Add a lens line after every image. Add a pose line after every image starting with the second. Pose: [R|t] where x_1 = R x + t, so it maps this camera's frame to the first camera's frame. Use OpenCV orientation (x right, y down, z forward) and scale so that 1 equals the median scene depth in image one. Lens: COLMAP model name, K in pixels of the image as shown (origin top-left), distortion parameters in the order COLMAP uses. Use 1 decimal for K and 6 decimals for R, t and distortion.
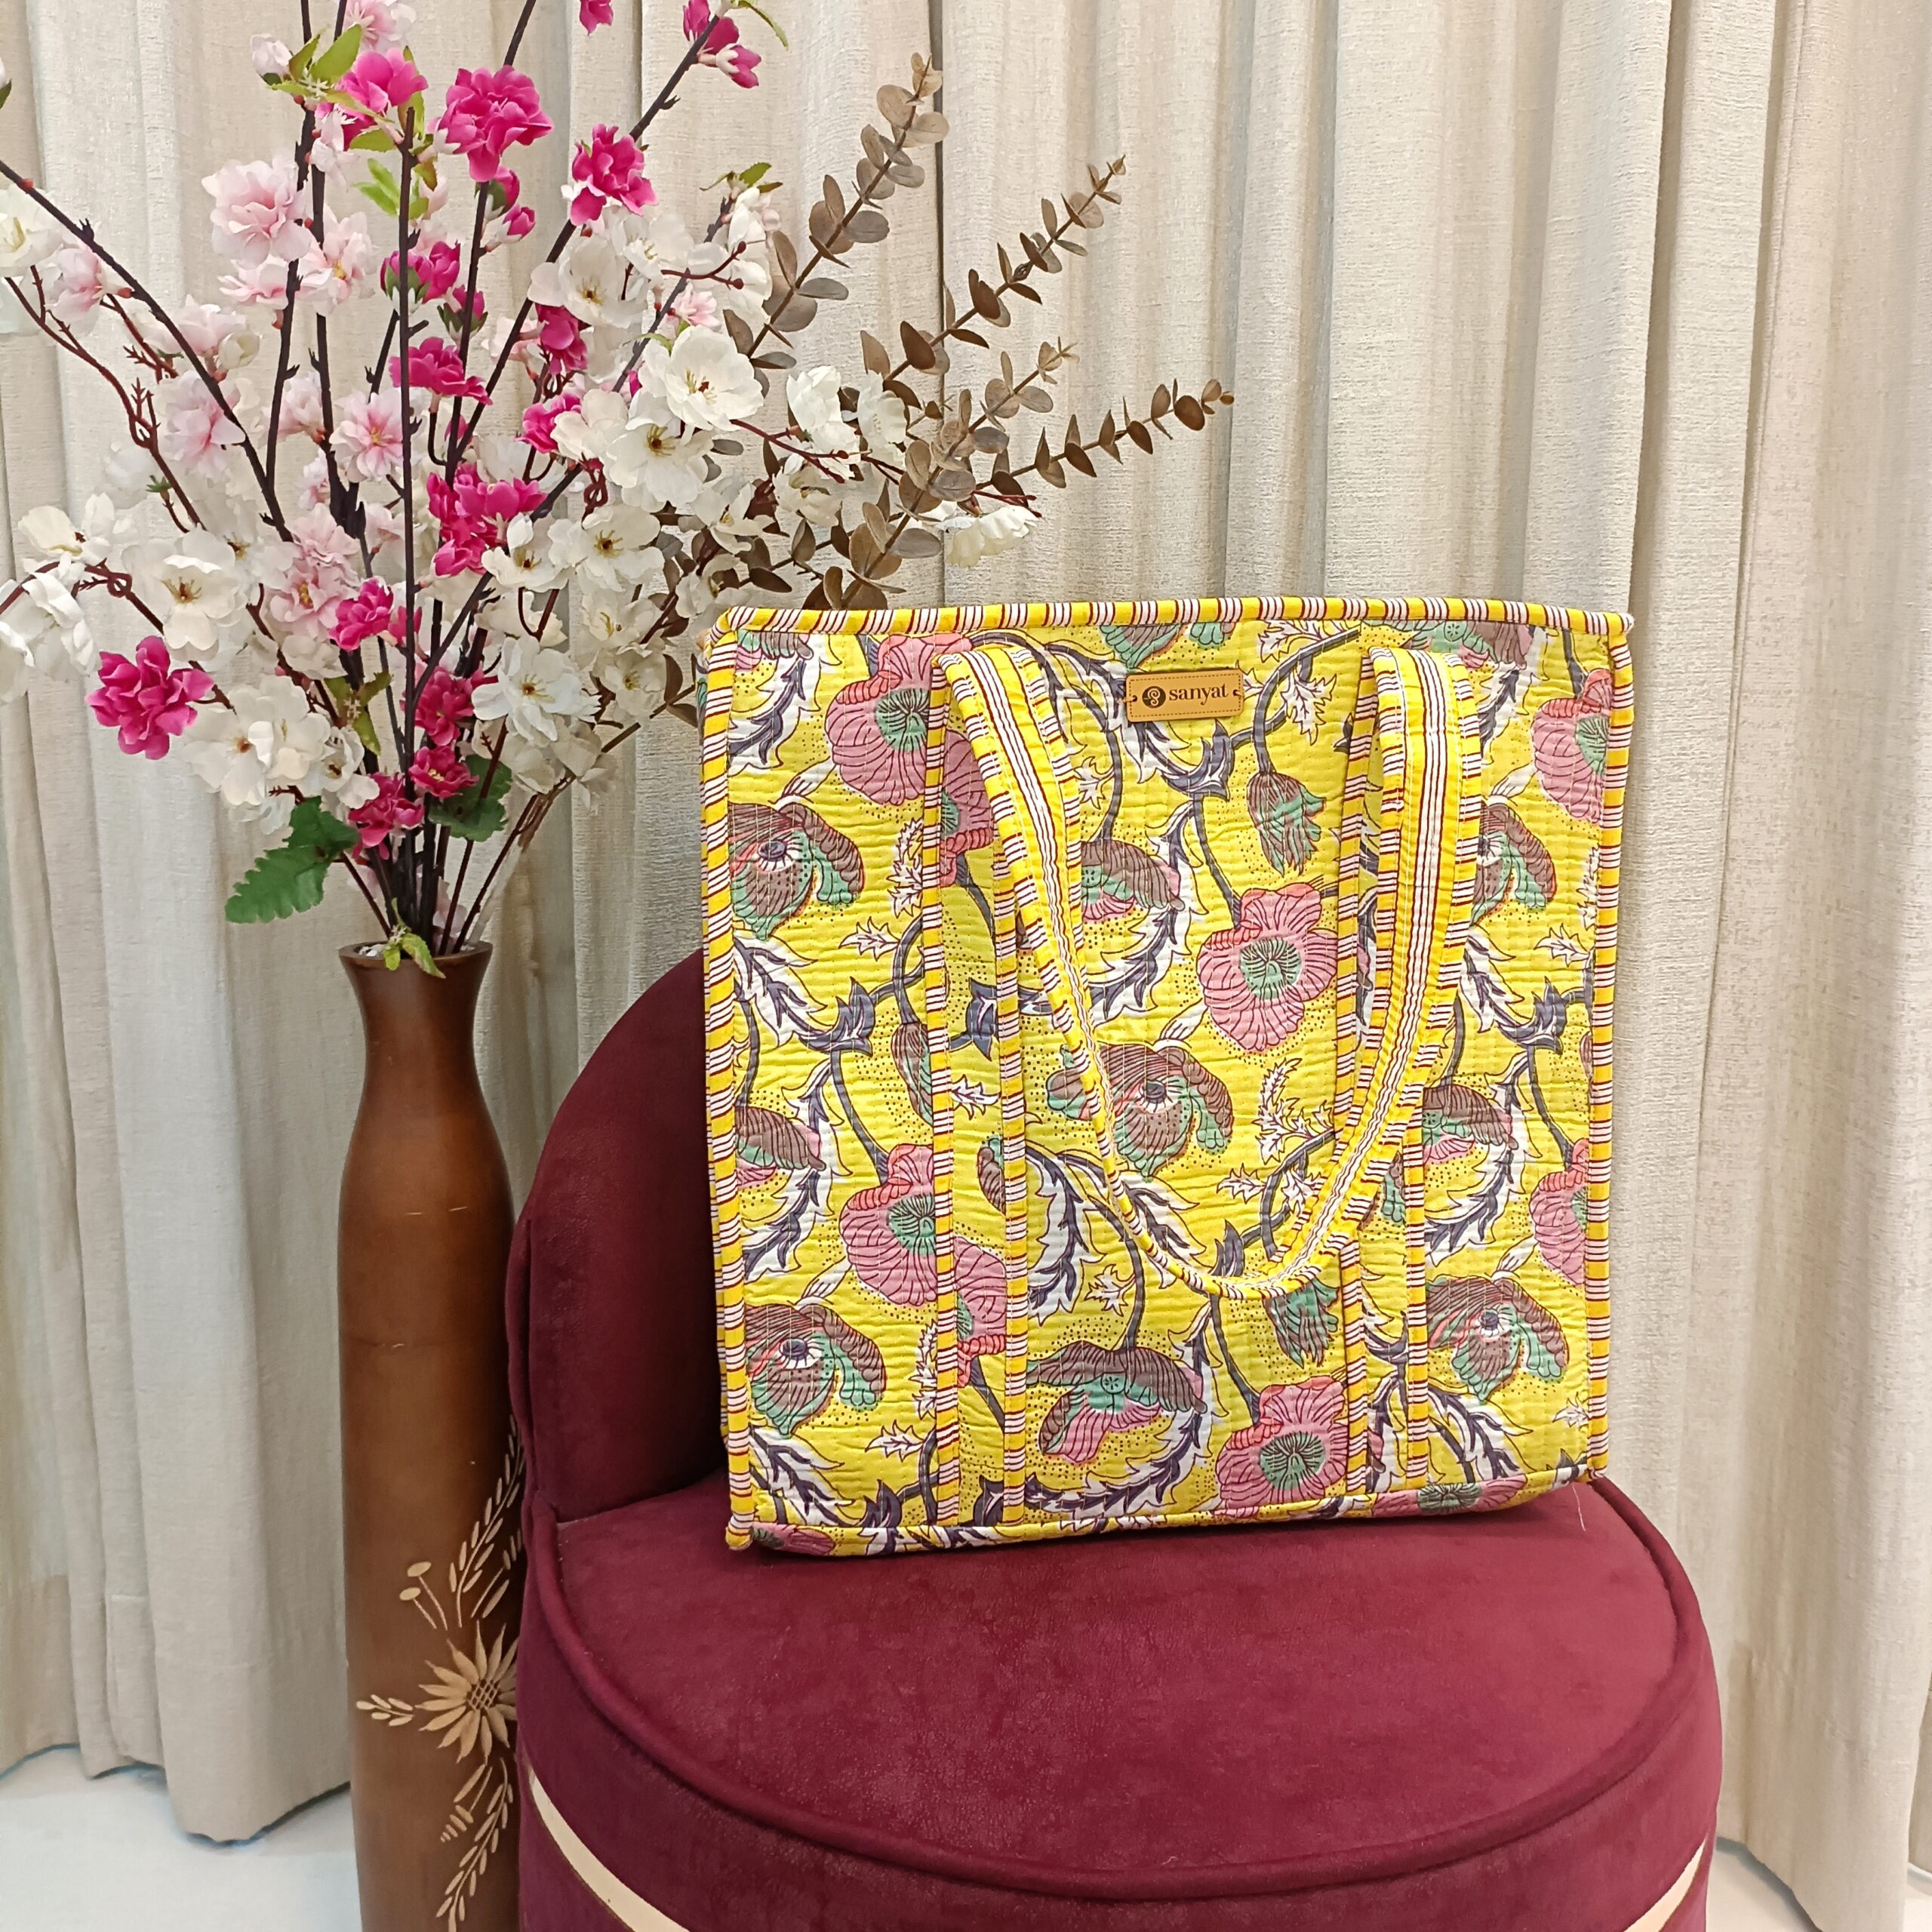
lens RADIAL K [[1925.2, 0, 948.5], [0, 1925.2, 962.1], [0, 0, 1]] dist [0.019502, 0.037123]
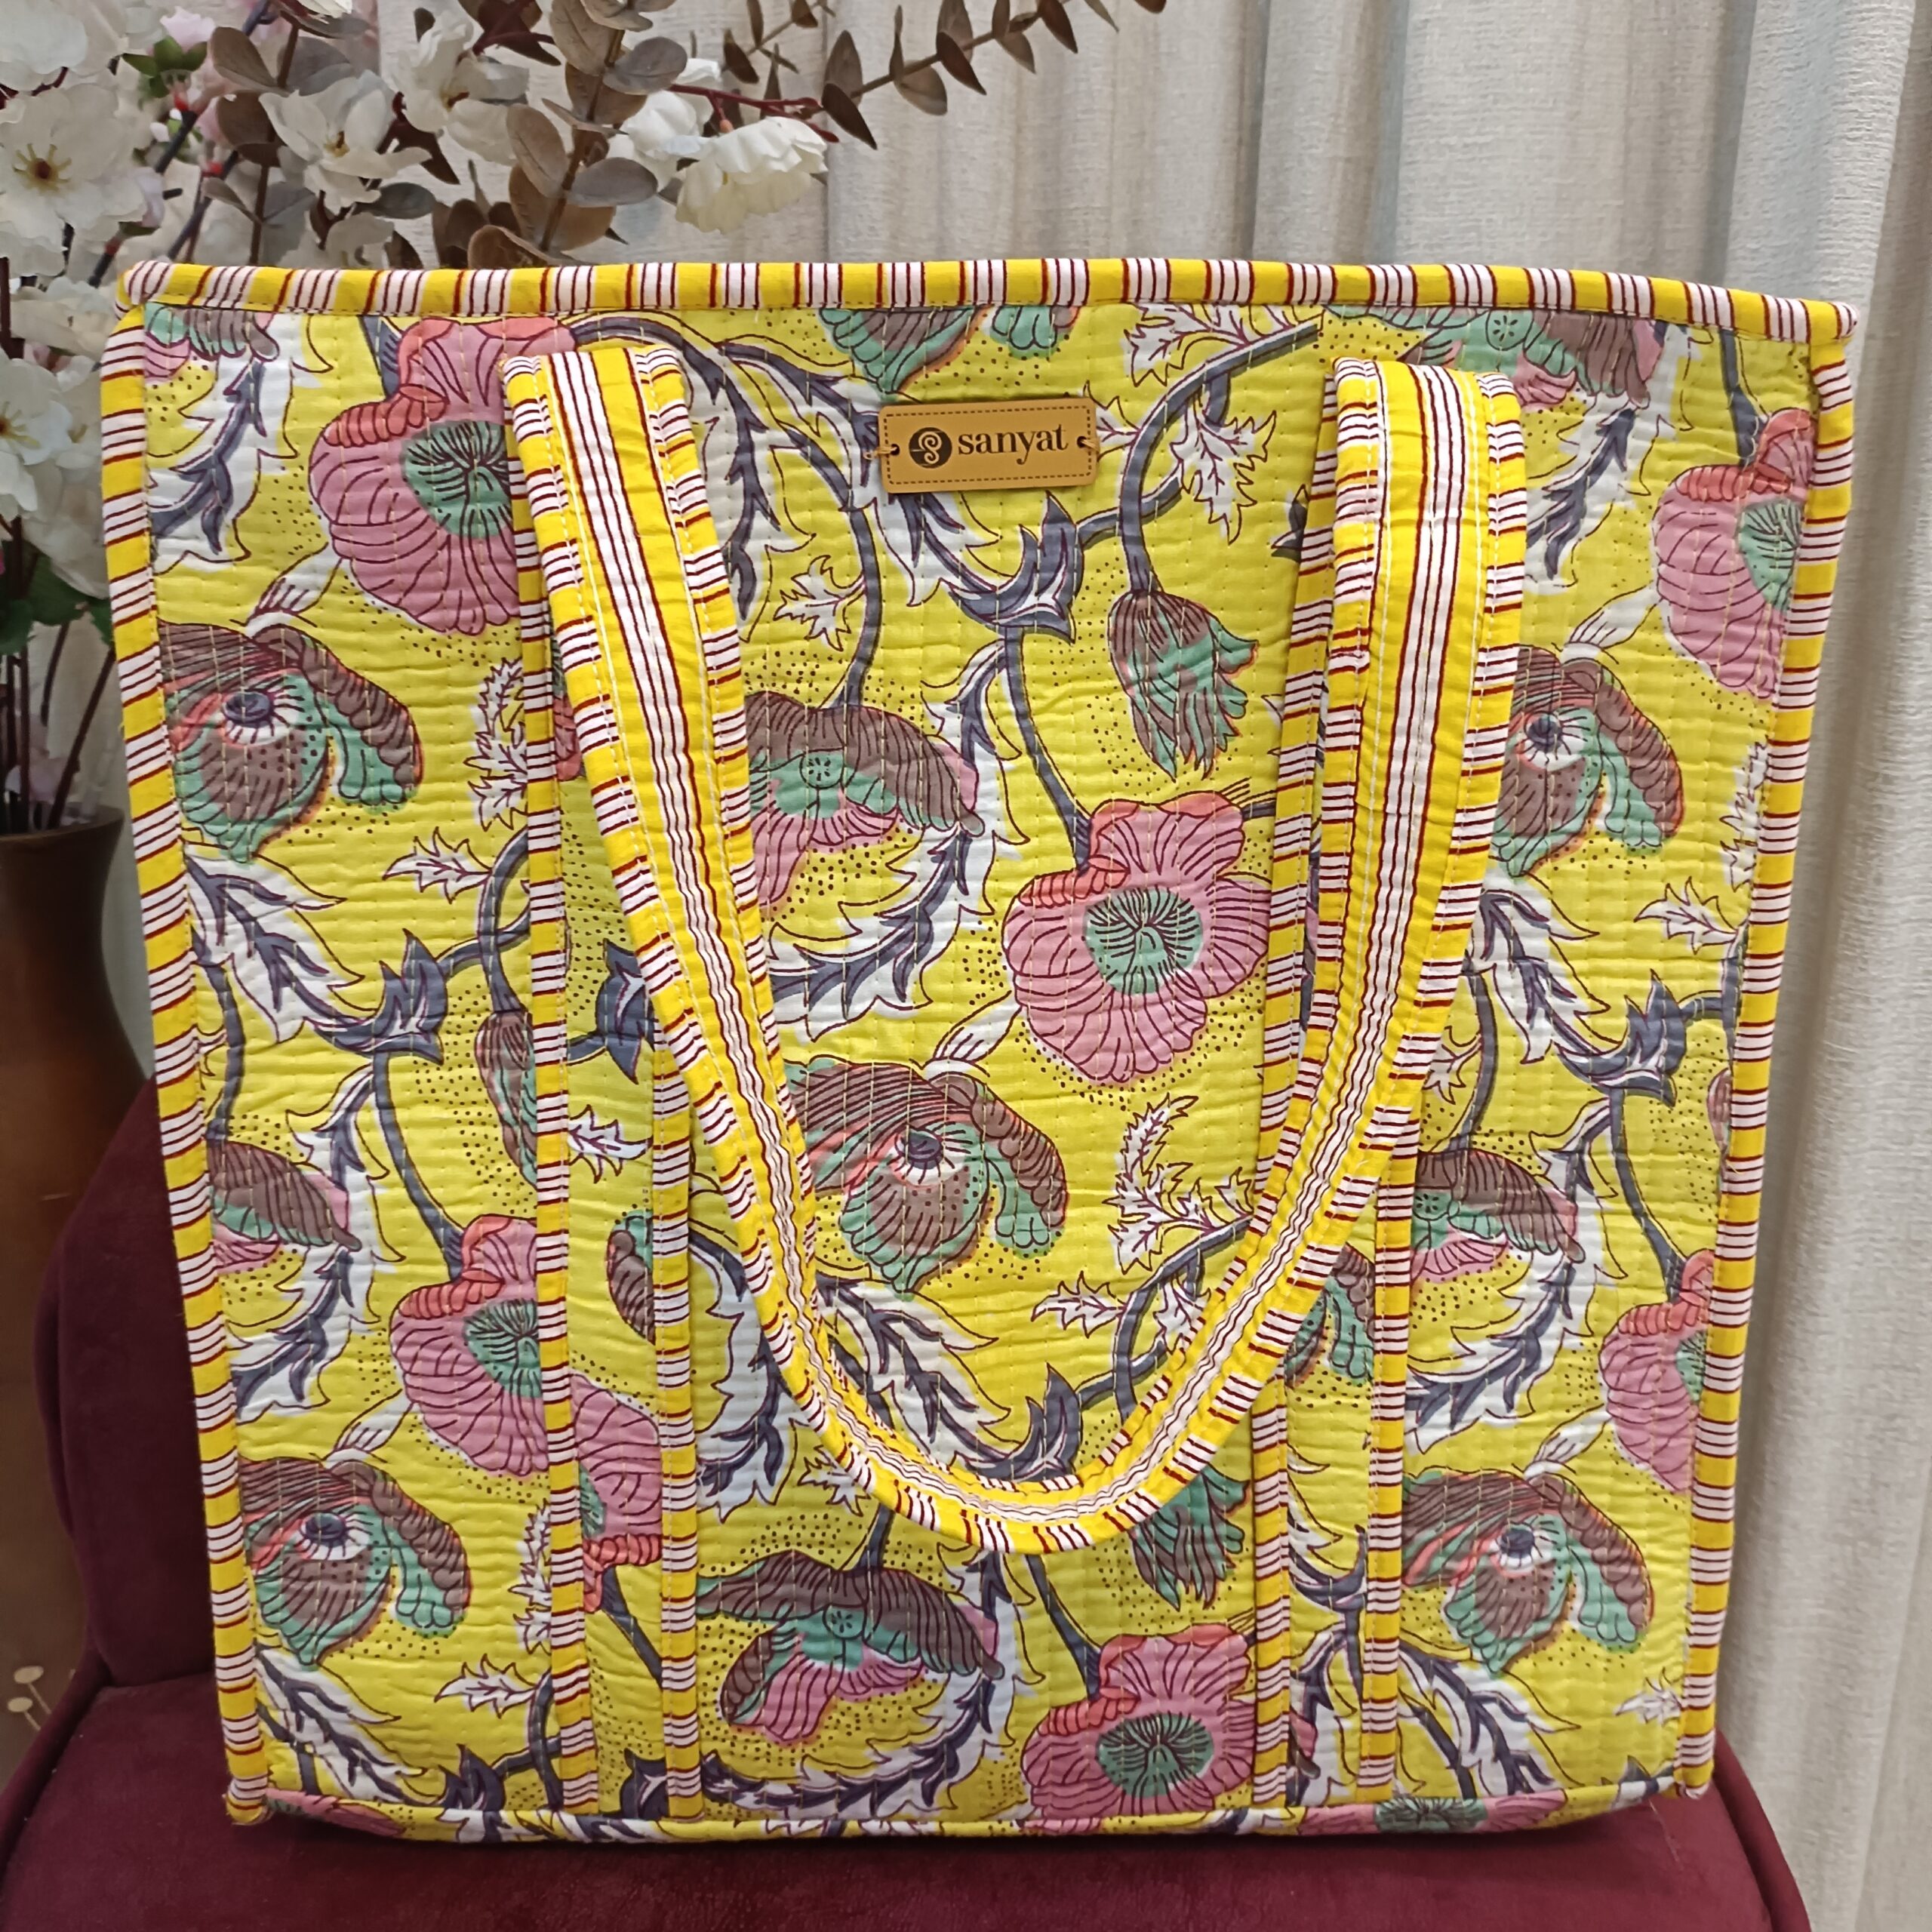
lens RADIAL K [[1925.2, 0, 948.5], [0, 1925.2, 962.1], [0, 0, 1]] dist [0.019502, 0.037123]
pose [[0.991526, 0.046922, -0.121142, 0.181227], [-0.035258, 0.994690, 0.096691, -0.043974], [0.125035, -0.091600, 0.987915, 0.434304]]
